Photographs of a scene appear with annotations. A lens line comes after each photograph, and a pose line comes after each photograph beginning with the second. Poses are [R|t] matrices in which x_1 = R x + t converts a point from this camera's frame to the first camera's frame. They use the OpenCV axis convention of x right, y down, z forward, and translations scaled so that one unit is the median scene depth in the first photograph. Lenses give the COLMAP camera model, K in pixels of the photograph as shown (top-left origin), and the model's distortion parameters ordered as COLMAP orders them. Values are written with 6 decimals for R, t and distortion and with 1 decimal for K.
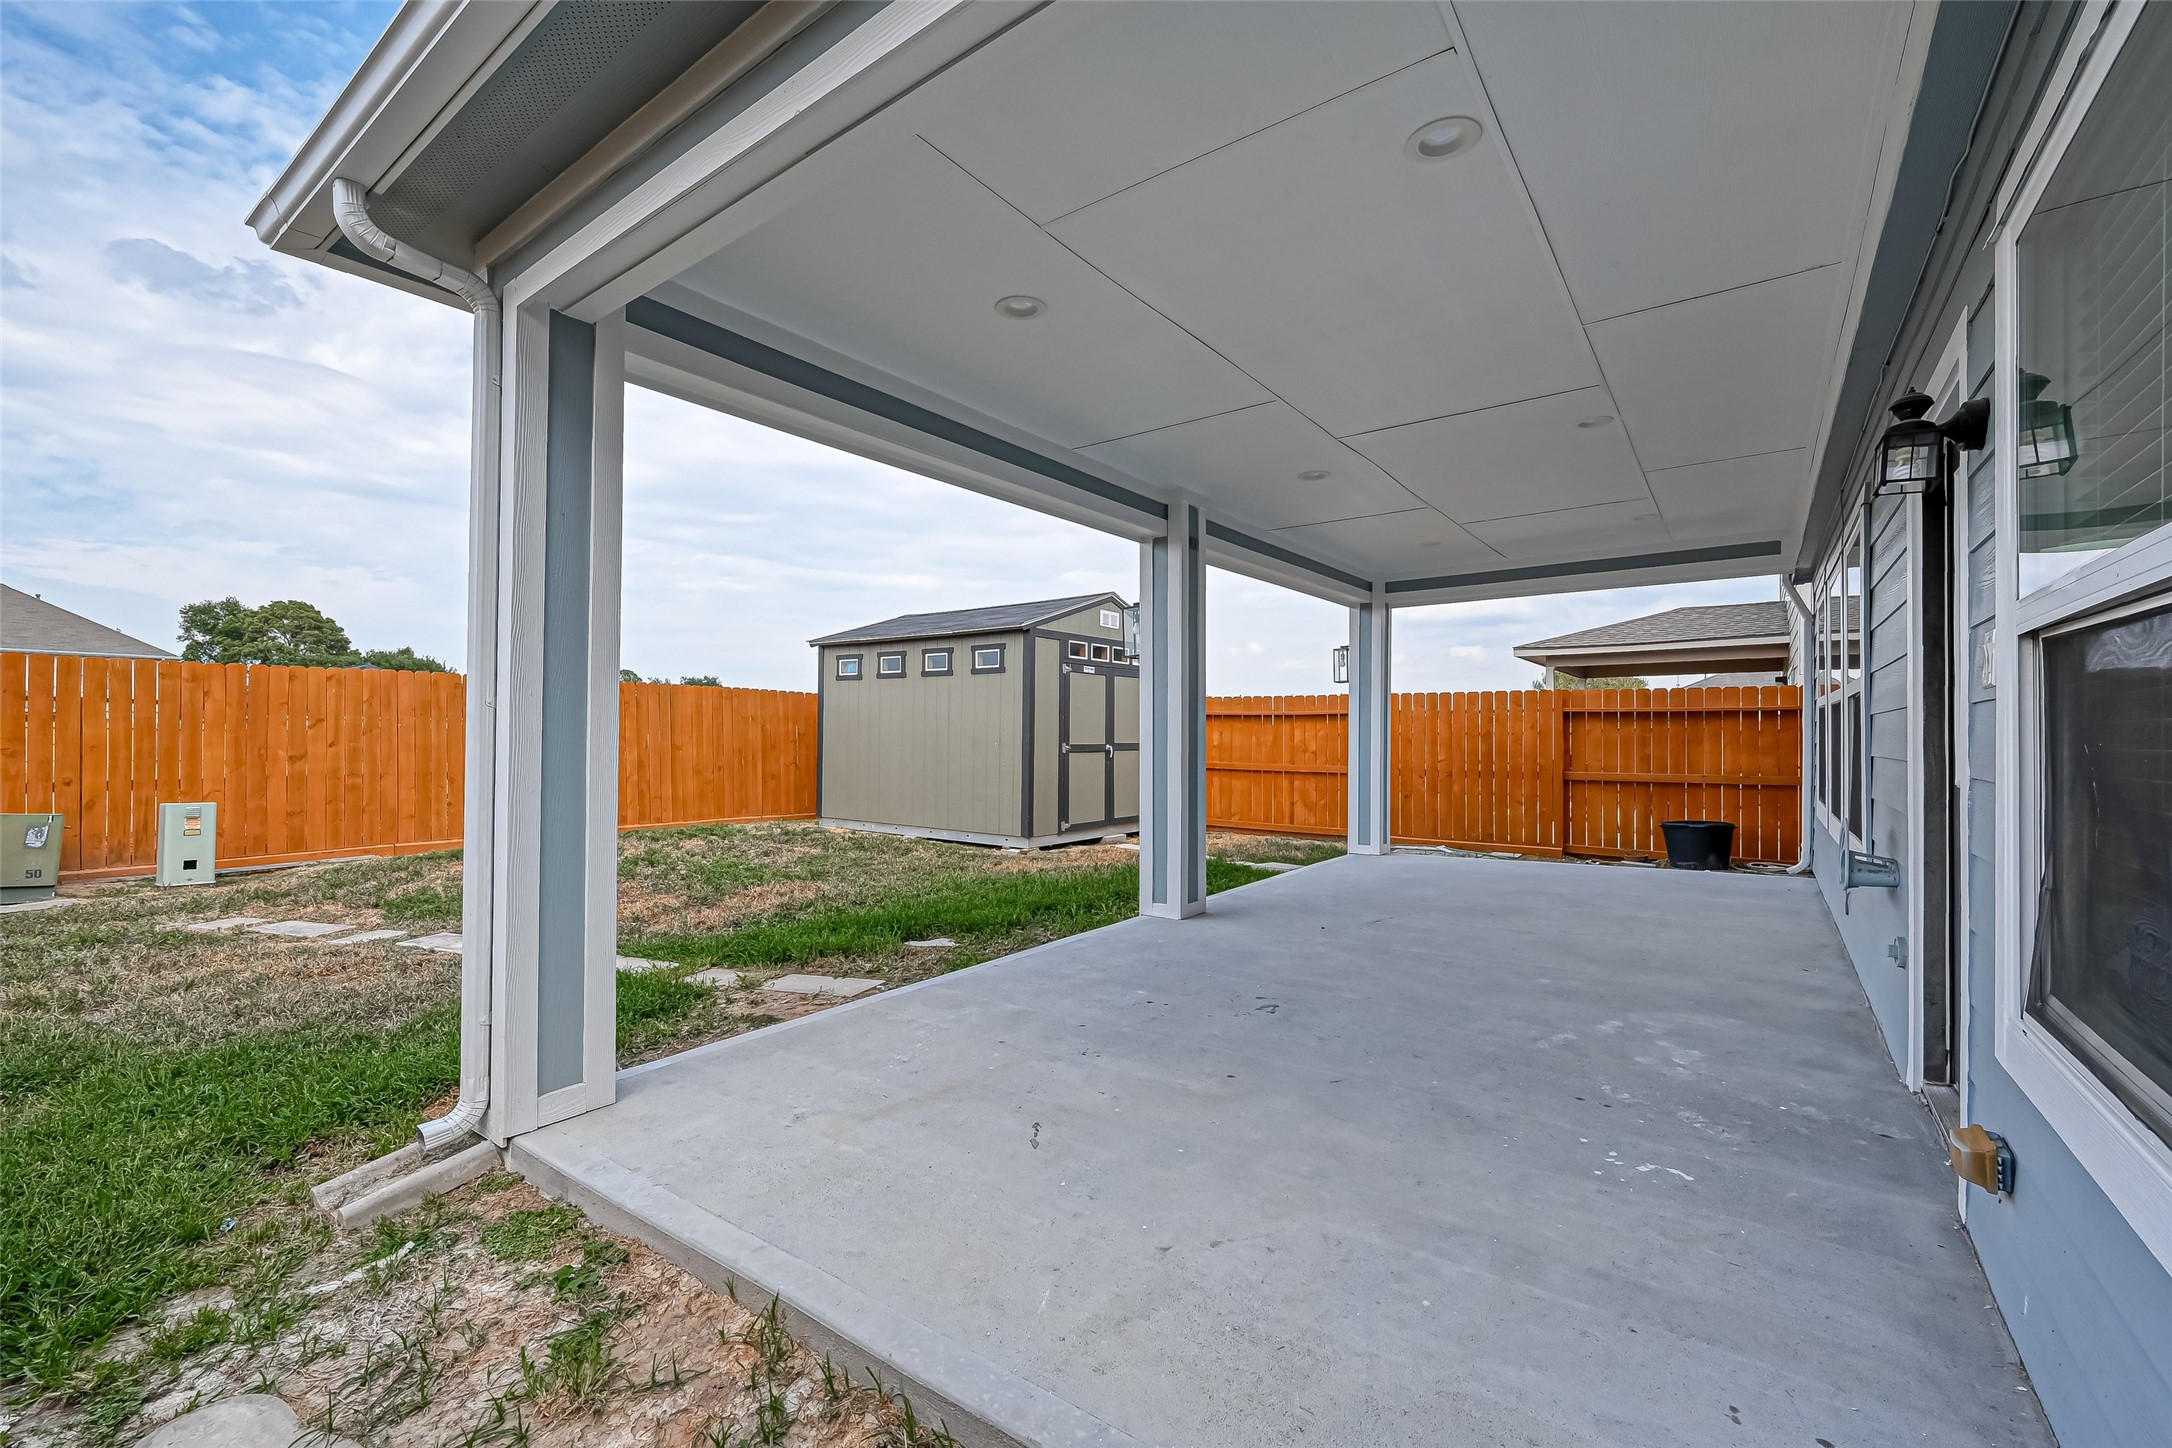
lens RADIAL K [[882.1, 0, 1102.6], [0, 882.1, 731.5], [0, 0, 1]] dist [-0.001515, 0.000718]
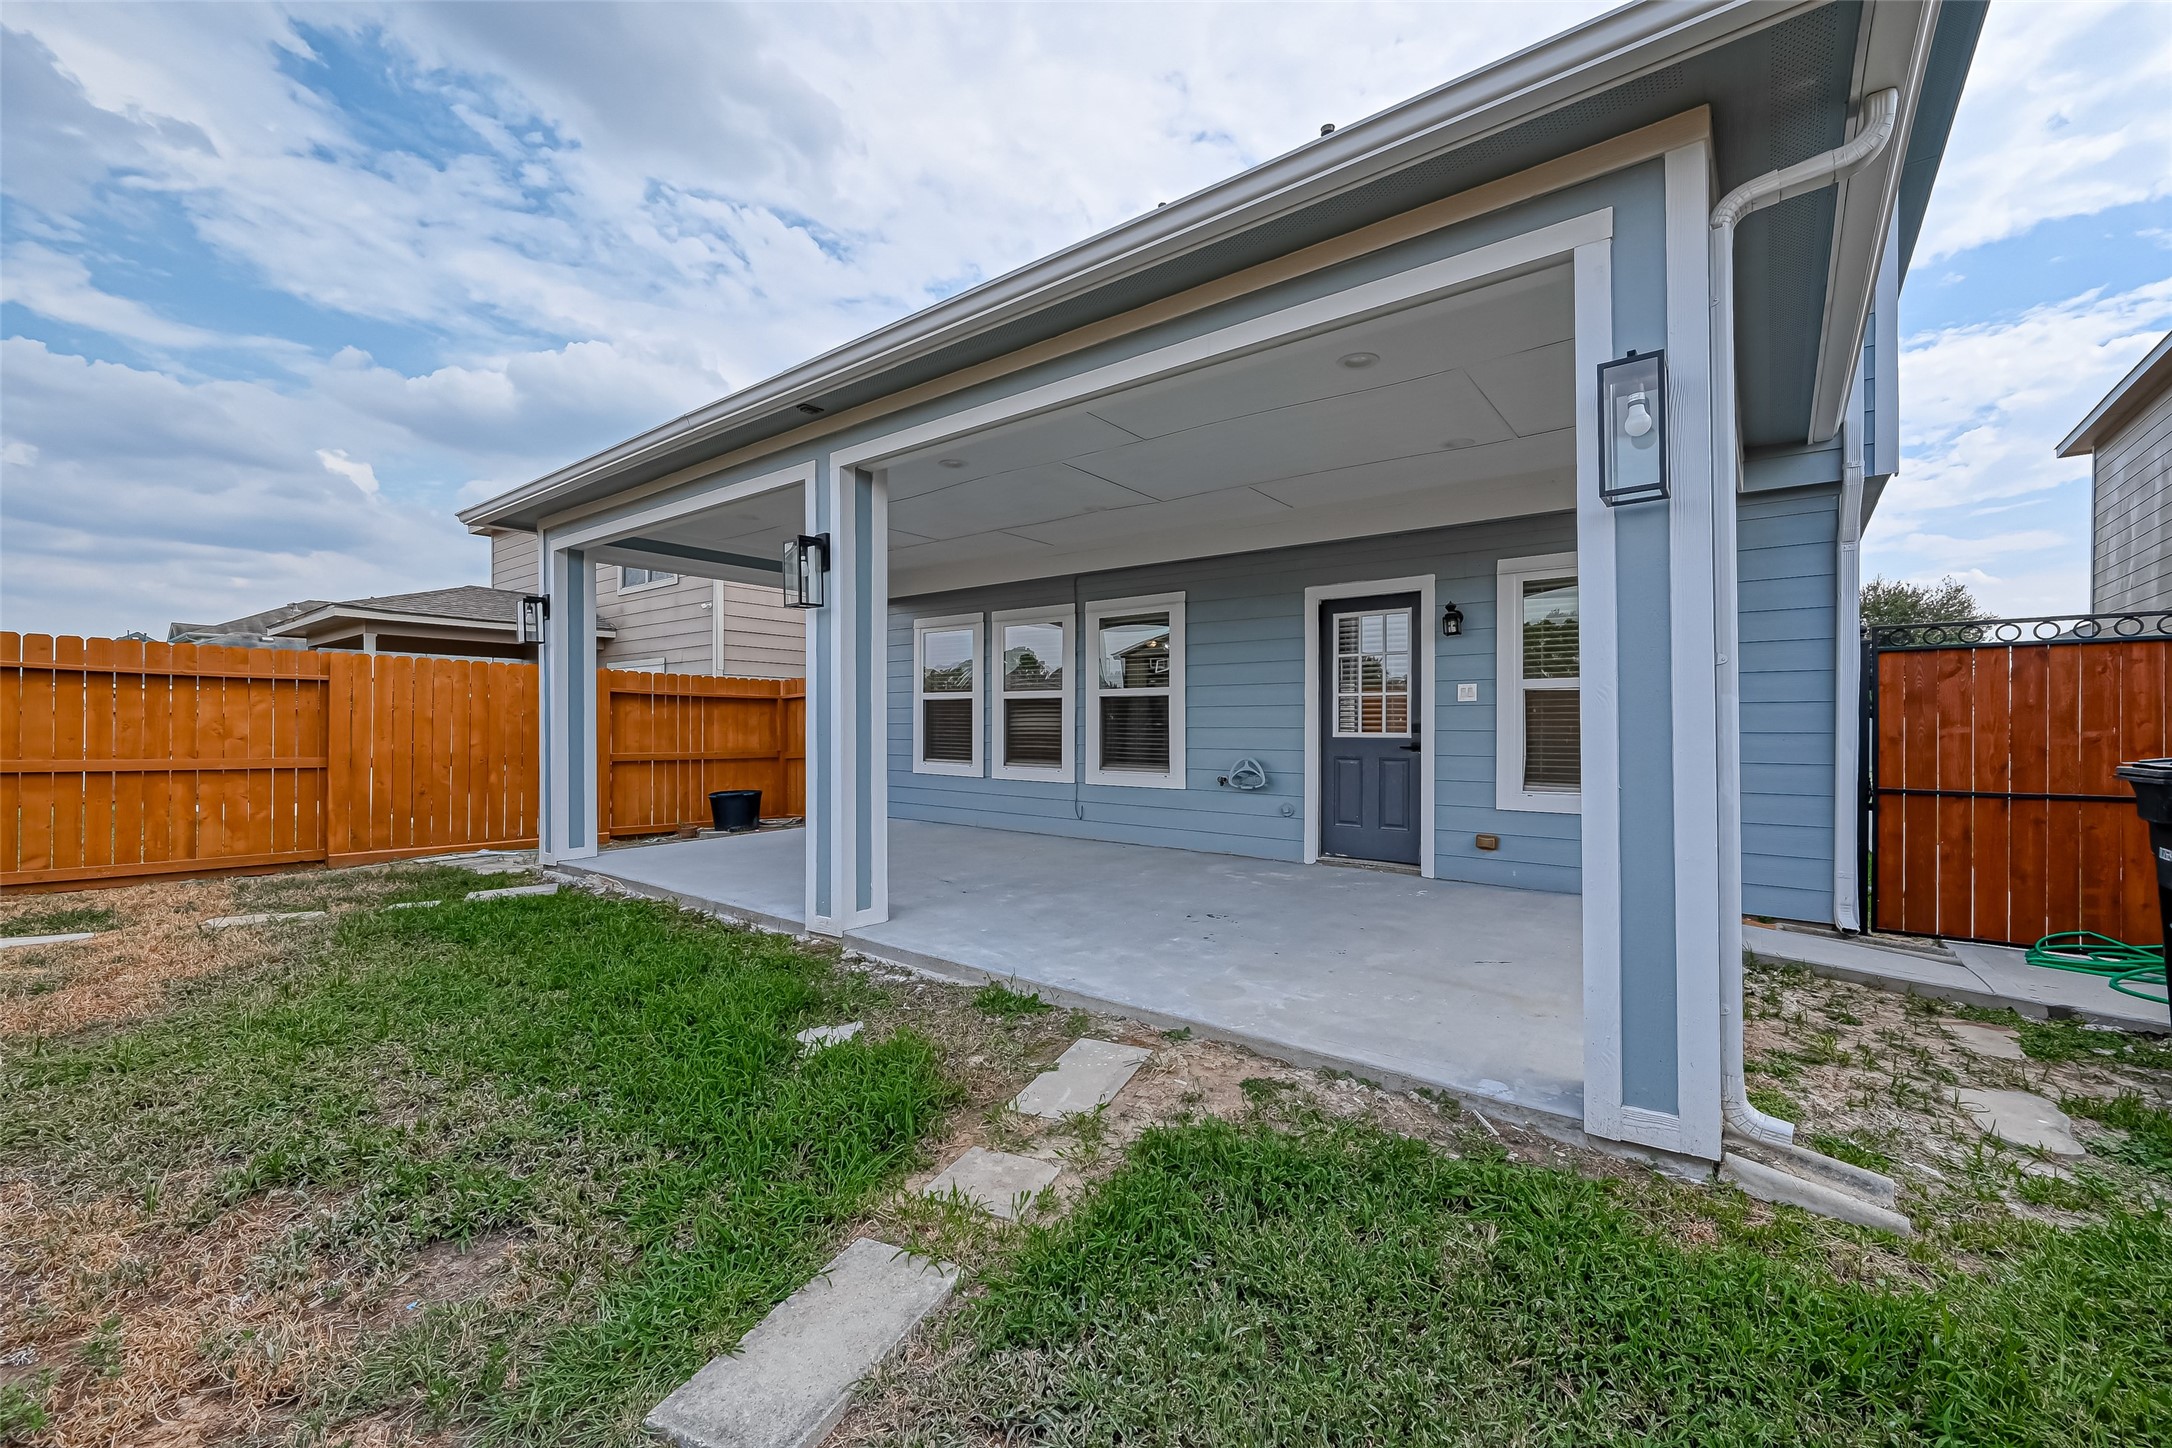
lens RADIAL K [[882.1, 0, 1094.9], [0, 882.1, 725.3], [0, 0, 1]] dist [-0.001515, 0.000718]
pose [[0.033816, 0.001845, 0.999426, -0.955562], [-0.010097, 0.999948, -0.001504, 0.024616], [-0.999377, -0.010041, 0.033833, 0.948326]]
